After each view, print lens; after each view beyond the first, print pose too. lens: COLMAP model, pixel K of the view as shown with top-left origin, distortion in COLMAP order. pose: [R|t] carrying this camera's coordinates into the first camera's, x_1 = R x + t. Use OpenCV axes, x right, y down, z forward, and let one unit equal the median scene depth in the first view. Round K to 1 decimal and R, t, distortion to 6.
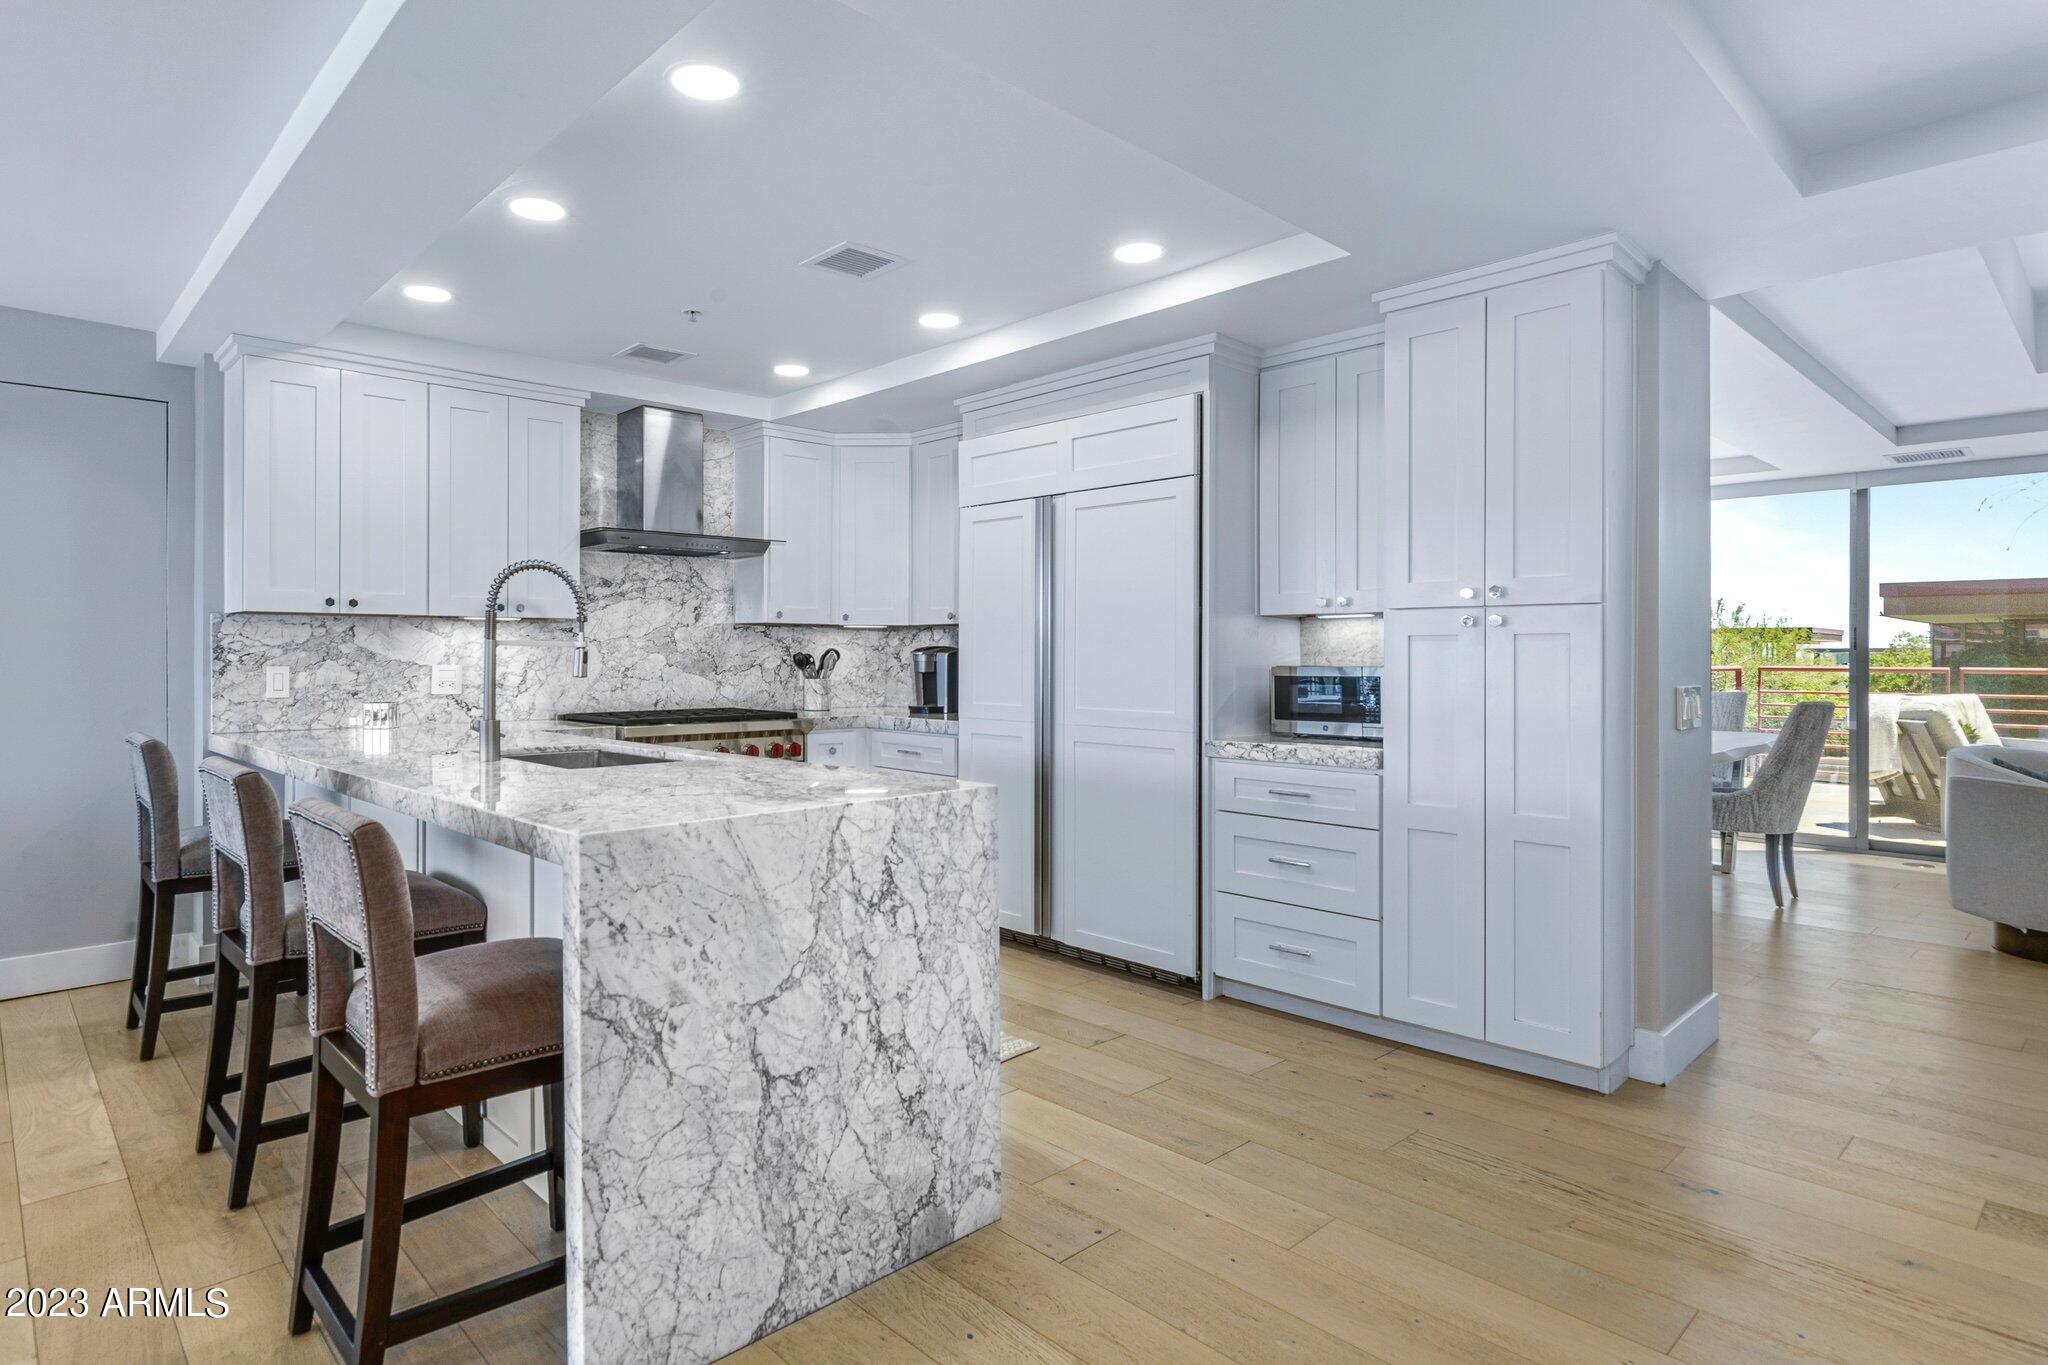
lens RADIAL K [[1083.9, 0, 1024.0], [0, 1083.9, 682.5], [0, 0, 1]] dist [-0.000394, 0.000010]
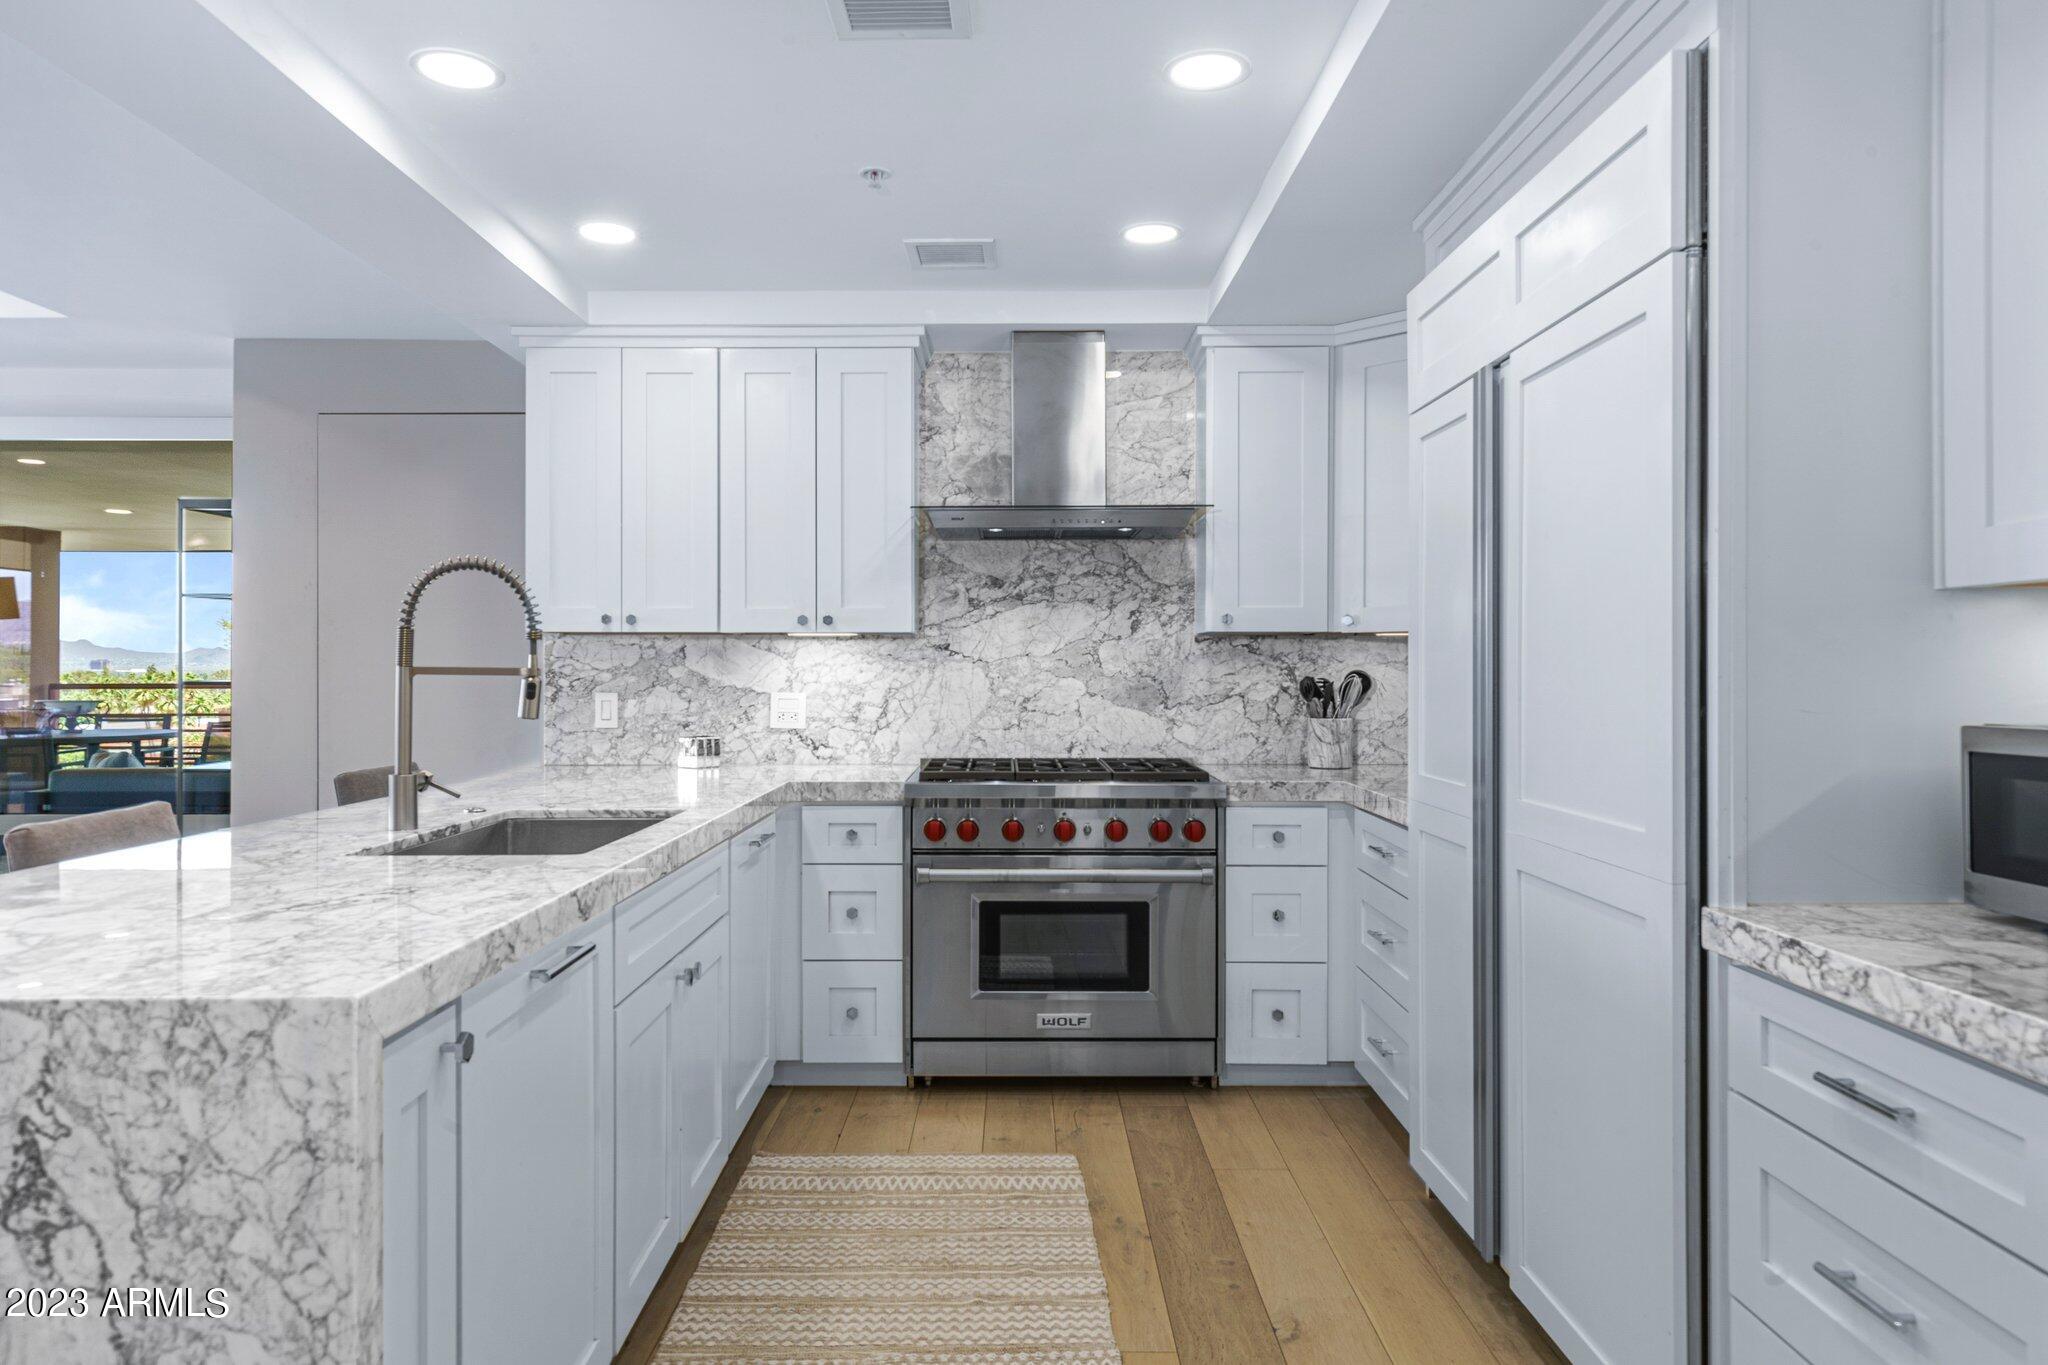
lens RADIAL K [[1326.6, 0, 1024.0], [0, 1326.6, 682.5], [0, 0, 1]] dist [0.002649, 0.002556]
pose [[0.718212, 0.007074, -0.695788, 0.300279], [-0.018693, 0.999784, -0.009131, -0.018812], [0.695573, 0.019565, 0.718189, 0.432397]]
